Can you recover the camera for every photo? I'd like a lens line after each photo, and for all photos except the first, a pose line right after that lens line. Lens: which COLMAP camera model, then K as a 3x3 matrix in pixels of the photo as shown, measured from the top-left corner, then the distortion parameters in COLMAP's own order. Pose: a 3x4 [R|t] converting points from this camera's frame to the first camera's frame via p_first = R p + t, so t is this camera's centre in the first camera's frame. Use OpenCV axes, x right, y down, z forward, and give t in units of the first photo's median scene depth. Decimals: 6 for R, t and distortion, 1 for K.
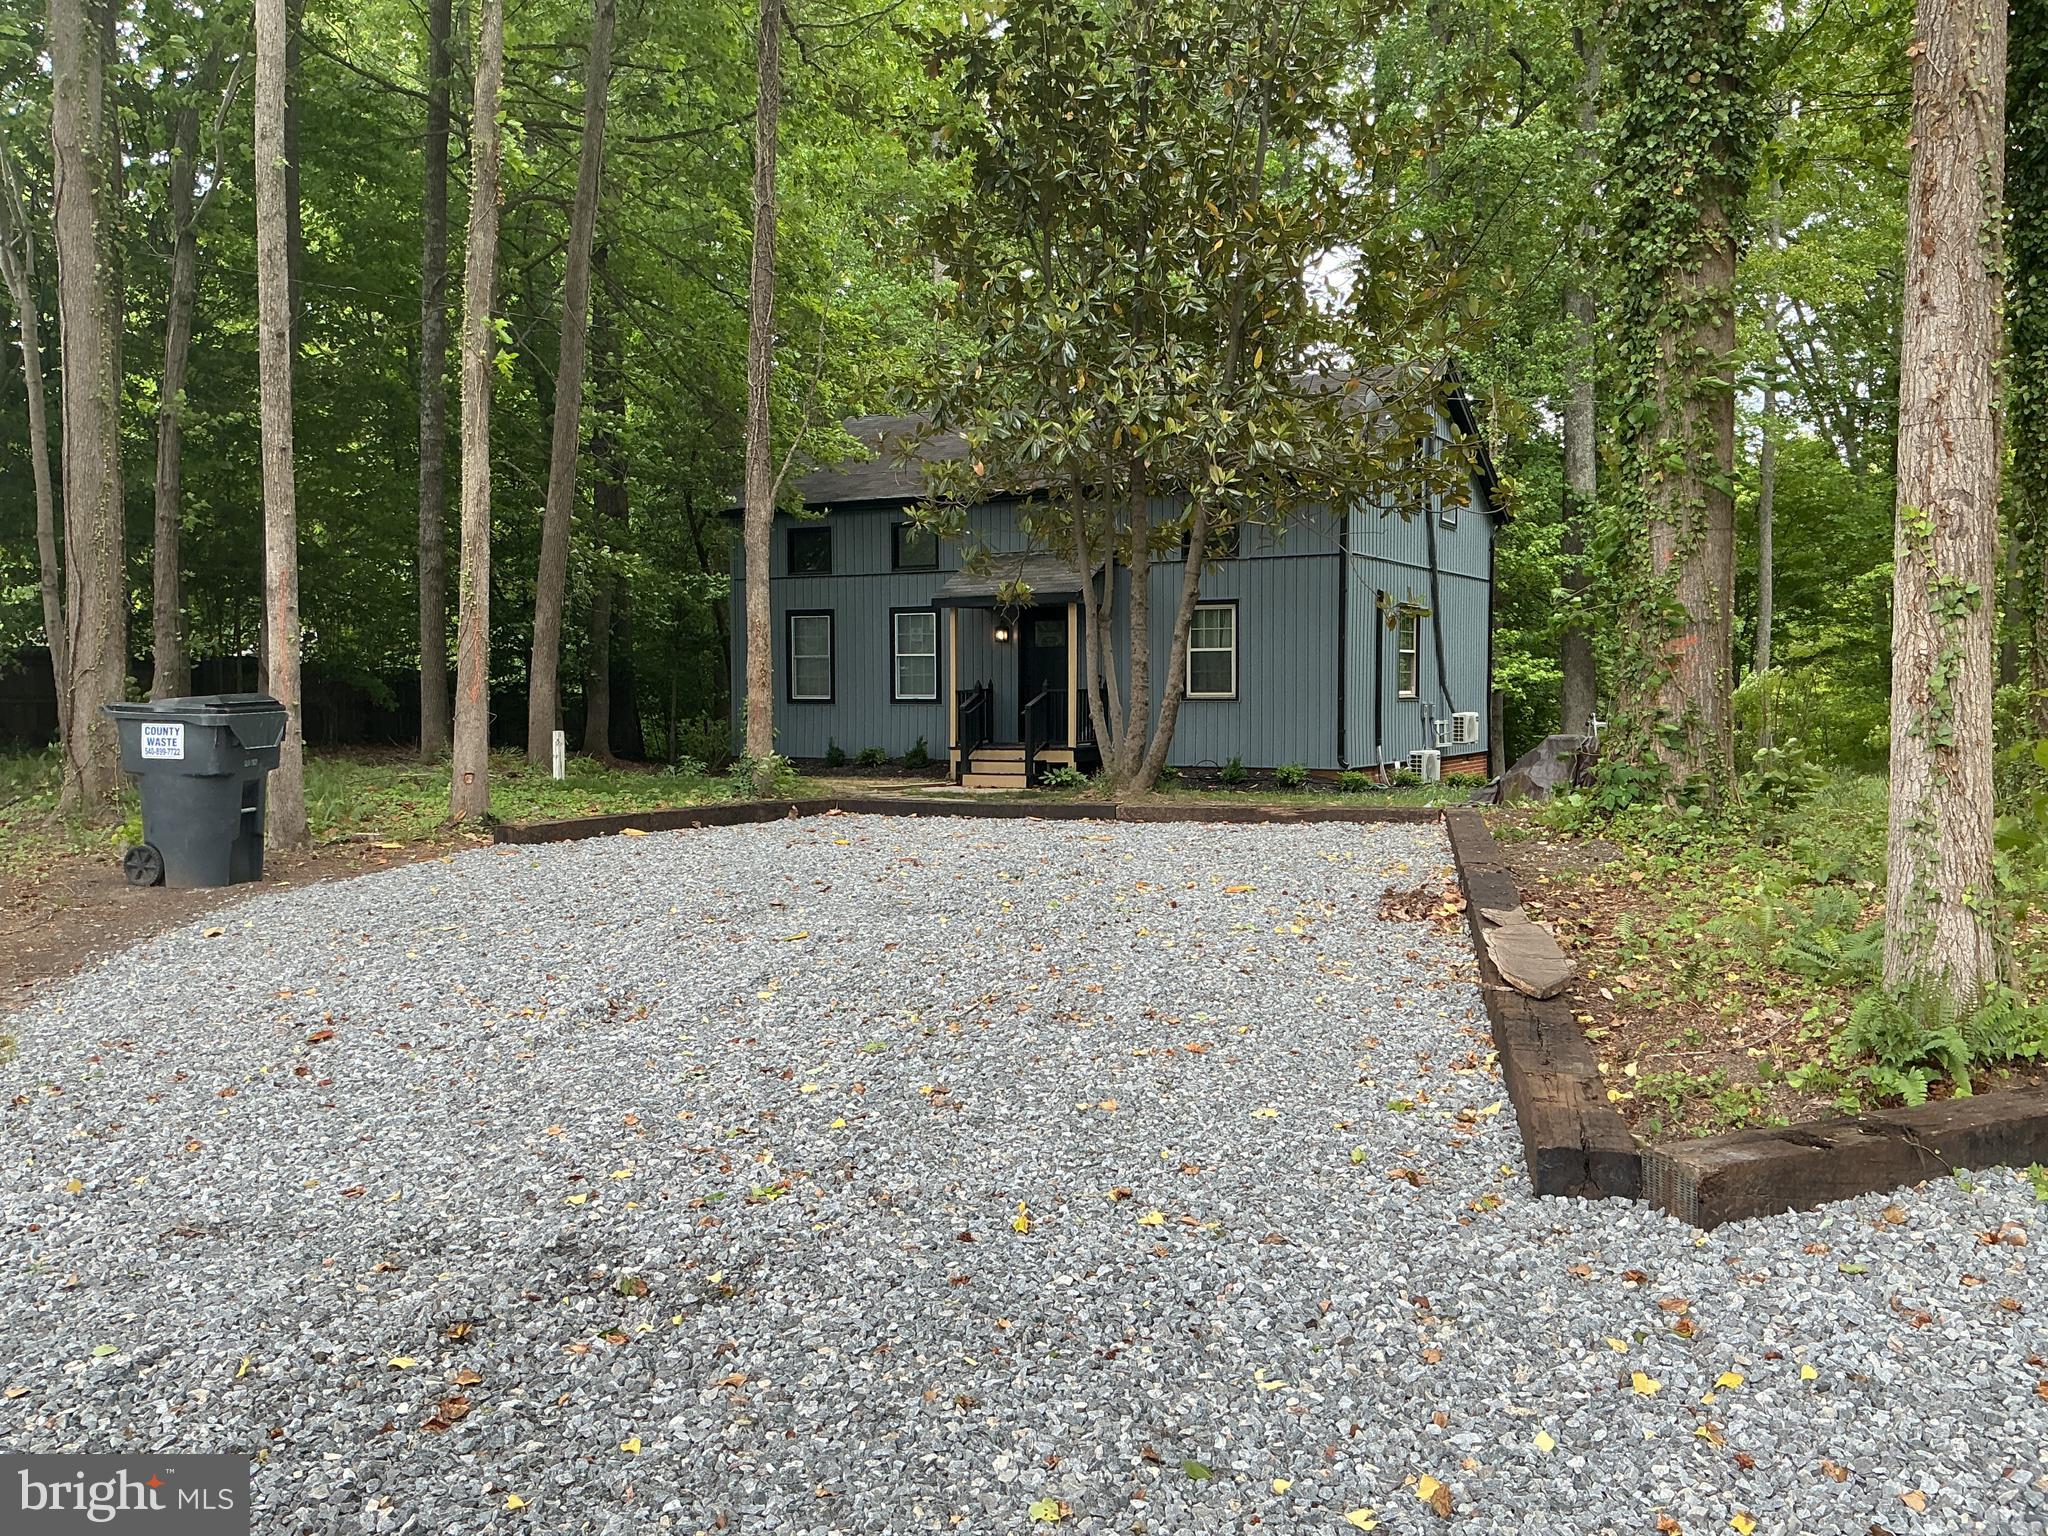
lens RADIAL K [[1716.4, 0, 1021.1], [0, 1716.4, 753.5], [0, 0, 1]] dist [0.158346, -0.272910]
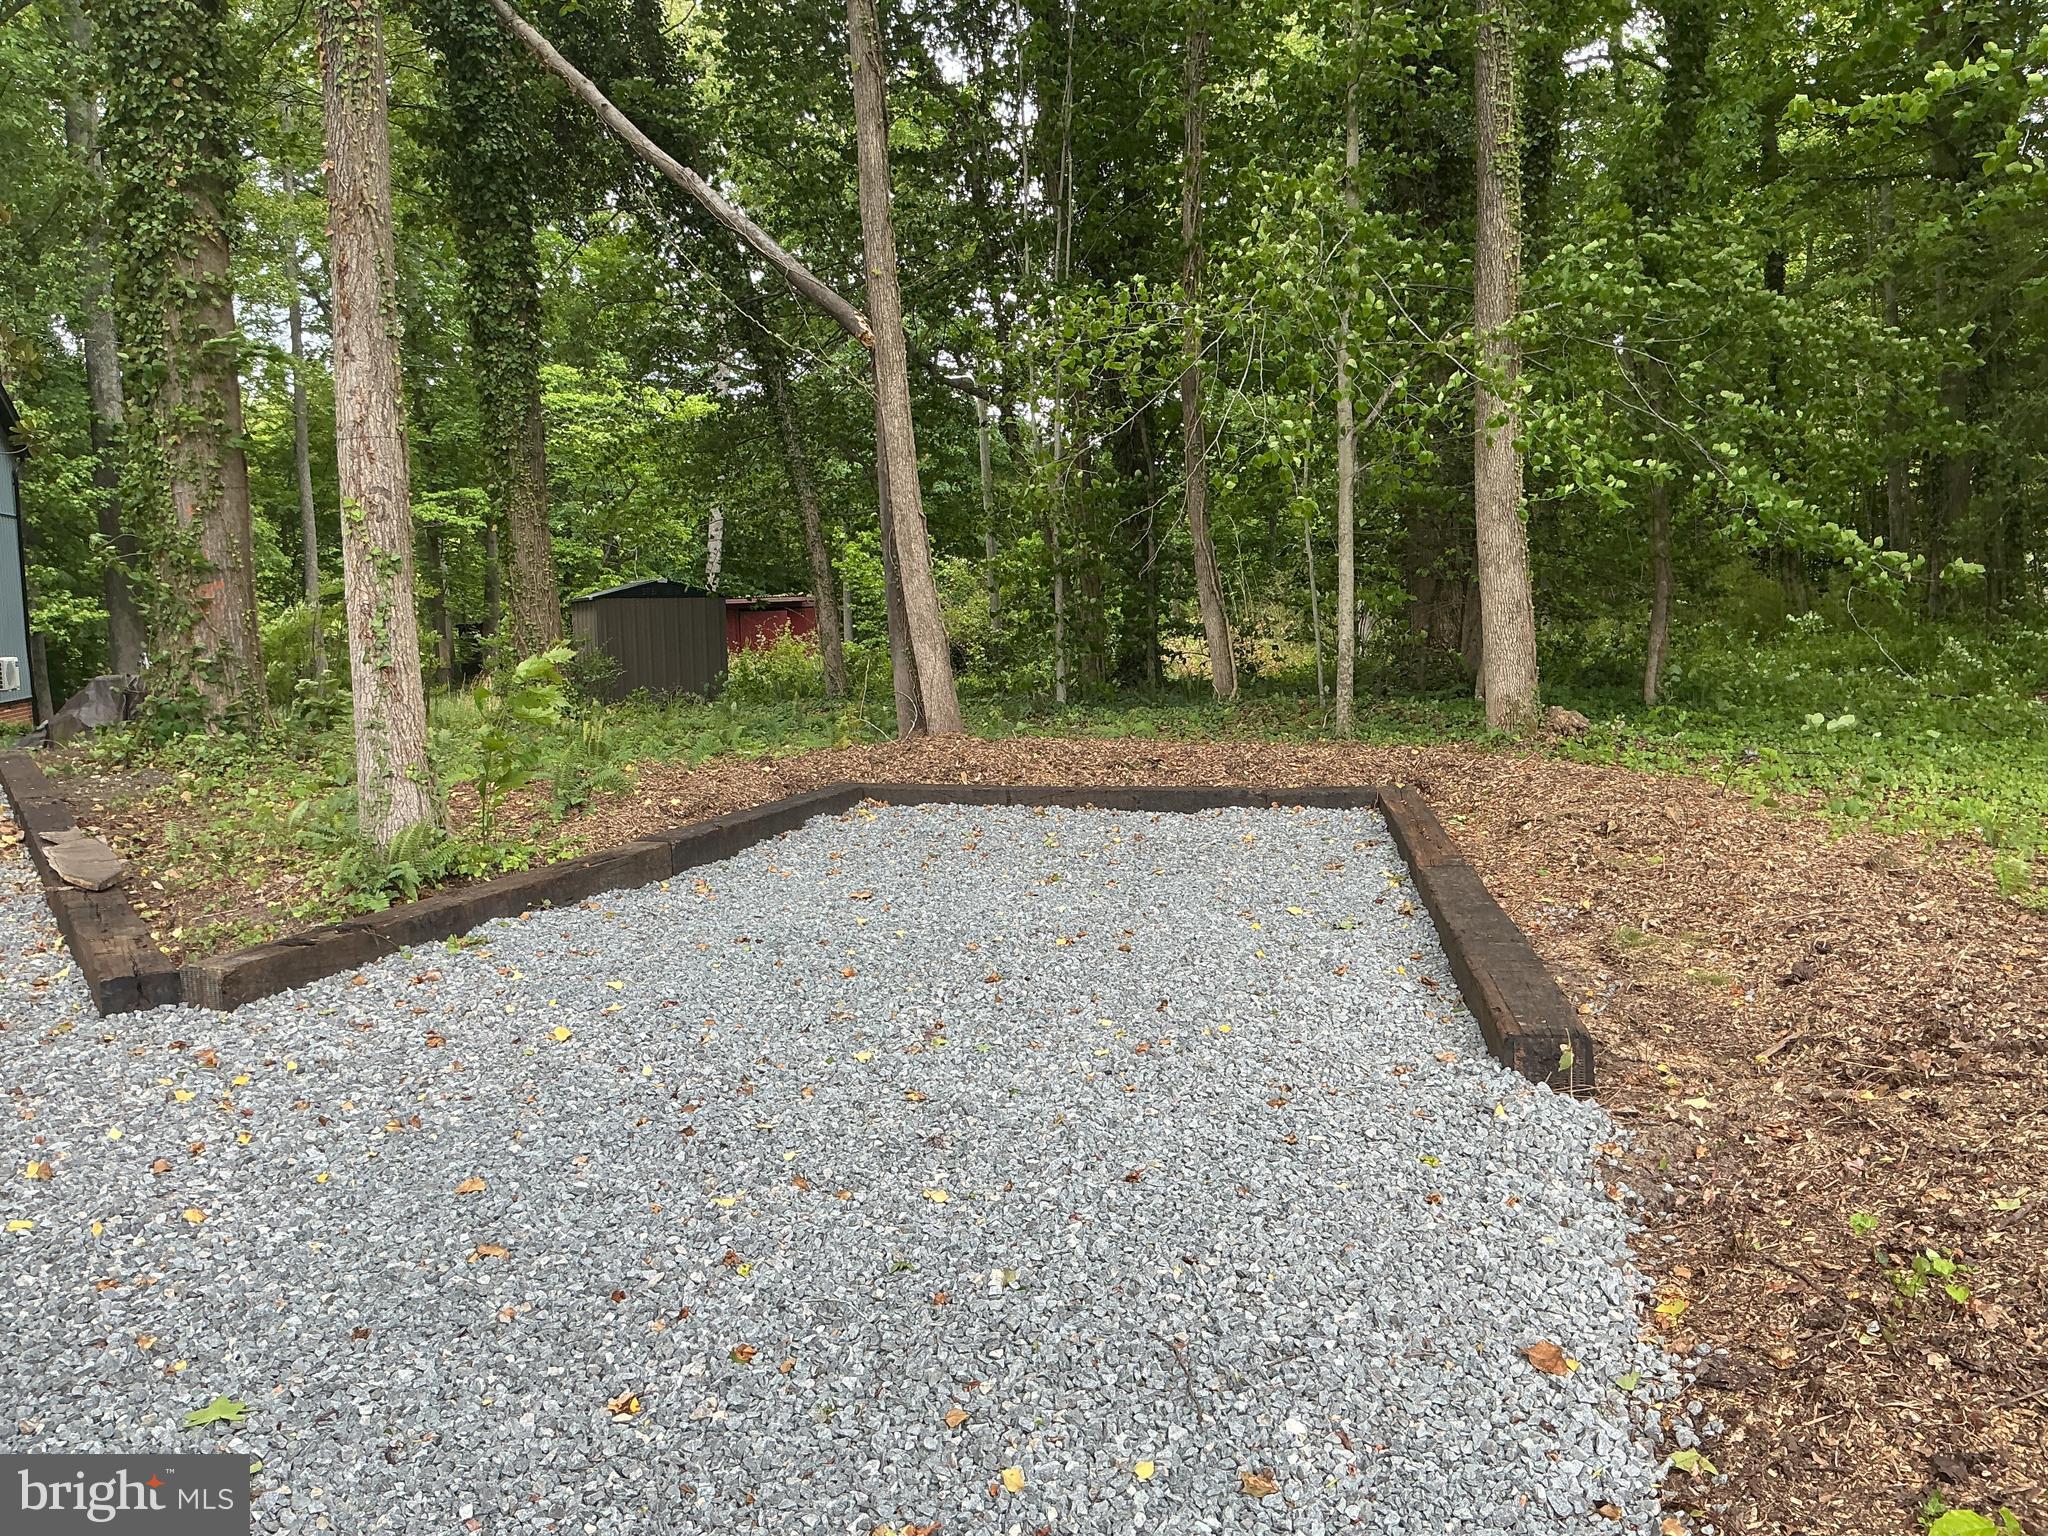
lens RADIAL K [[1672.0, 0, 1061.3], [0, 1672.0, 760.9], [0, 0, 1]] dist [0.003375, -0.041447]
pose [[0.682936, -0.090240, 0.724883, -0.067698], [0.056415, 0.995892, 0.070826, 0.004268], [-0.728297, -0.007475, 0.685221, -0.249956]]
